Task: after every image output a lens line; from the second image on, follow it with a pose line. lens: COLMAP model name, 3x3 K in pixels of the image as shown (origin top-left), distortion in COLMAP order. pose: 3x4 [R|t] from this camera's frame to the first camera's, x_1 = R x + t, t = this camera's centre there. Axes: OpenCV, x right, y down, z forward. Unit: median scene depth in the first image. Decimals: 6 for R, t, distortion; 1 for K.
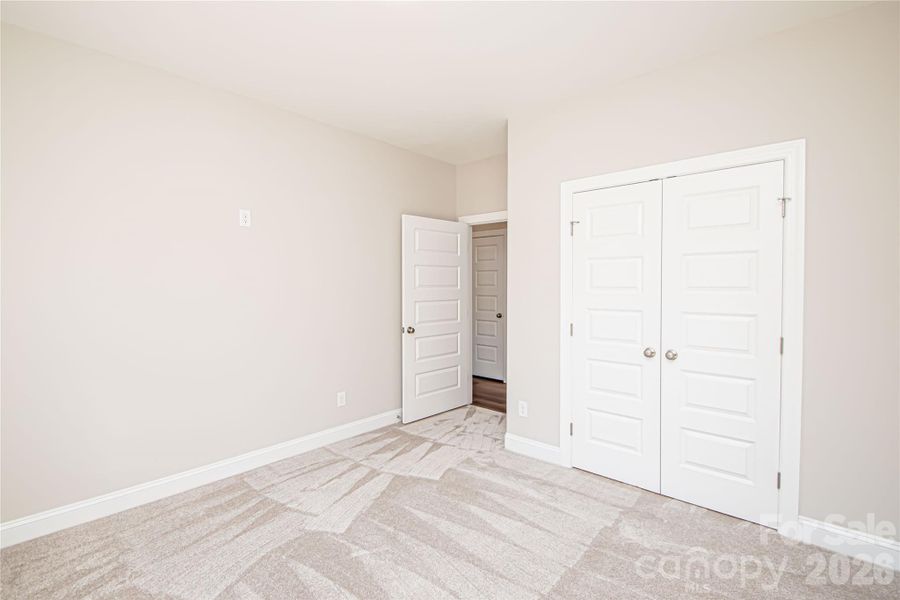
lens RADIAL K [[422.5, 0, 450.0], [0, 422.5, 300.0], [0, 0, 1]] dist [0.000390, -0.000356]
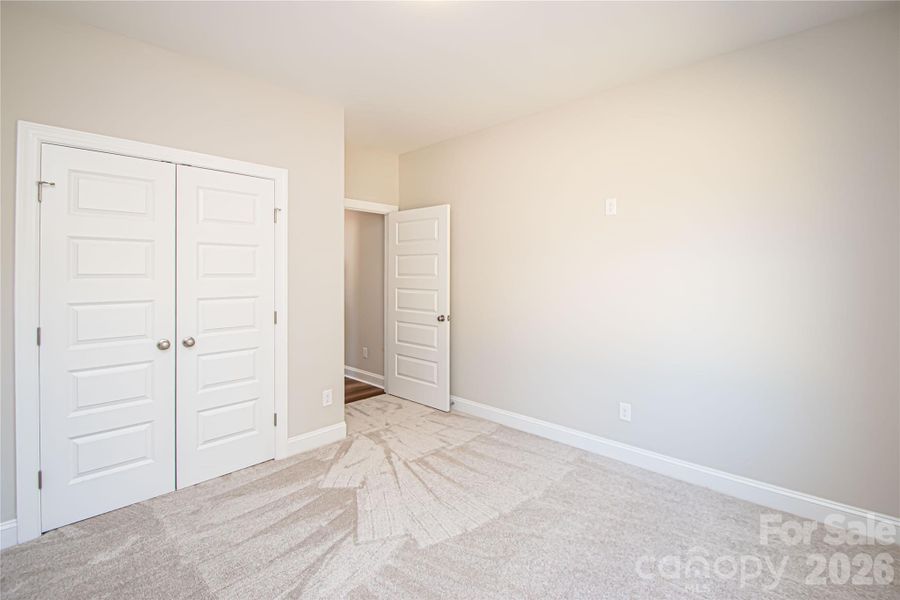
lens RADIAL K [[397.5, 0, 446.7], [0, 397.5, 274.9], [0, 0, 1]] dist [-0.002065, -0.000412]
pose [[0.041896, -0.005677, 0.999106, -0.413591], [0.032761, 0.999454, 0.004305, -0.014296], [-0.998585, 0.032551, 0.042059, 0.367895]]
